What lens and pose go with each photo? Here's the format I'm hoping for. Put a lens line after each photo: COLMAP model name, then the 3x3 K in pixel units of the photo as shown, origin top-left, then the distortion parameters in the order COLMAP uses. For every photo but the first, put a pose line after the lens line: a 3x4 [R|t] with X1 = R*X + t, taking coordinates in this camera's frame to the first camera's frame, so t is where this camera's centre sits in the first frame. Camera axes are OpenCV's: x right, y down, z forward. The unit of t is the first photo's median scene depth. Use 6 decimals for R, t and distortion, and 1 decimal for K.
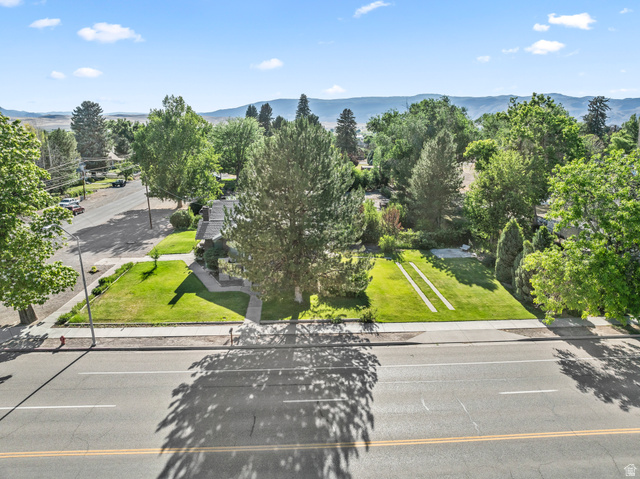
lens RADIAL K [[450.4, 0, 324.9], [0, 450.4, 240.1], [0, 0, 1]] dist [-0.039087, 0.008938]
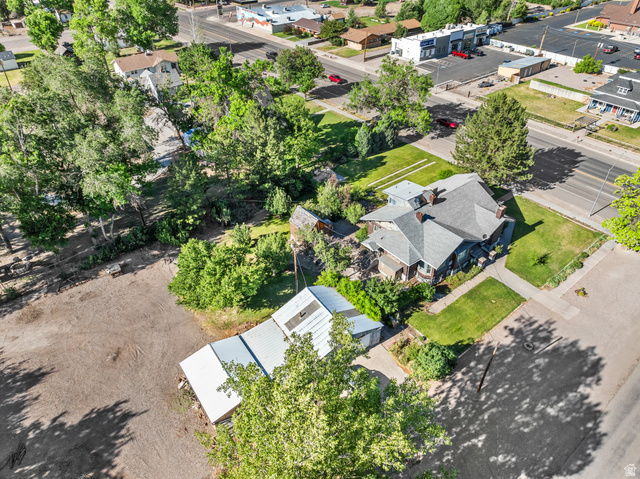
lens RADIAL K [[450.4, 0, 323.1], [0, 450.4, 236.1], [0, 0, 1]] dist [-0.039087, 0.008938]
pose [[-0.577928, -0.492894, 0.650427, -1.089601], [0.198884, 0.687910, 0.698015, -1.285494], [-0.791483, 0.532762, -0.299534, 2.413537]]
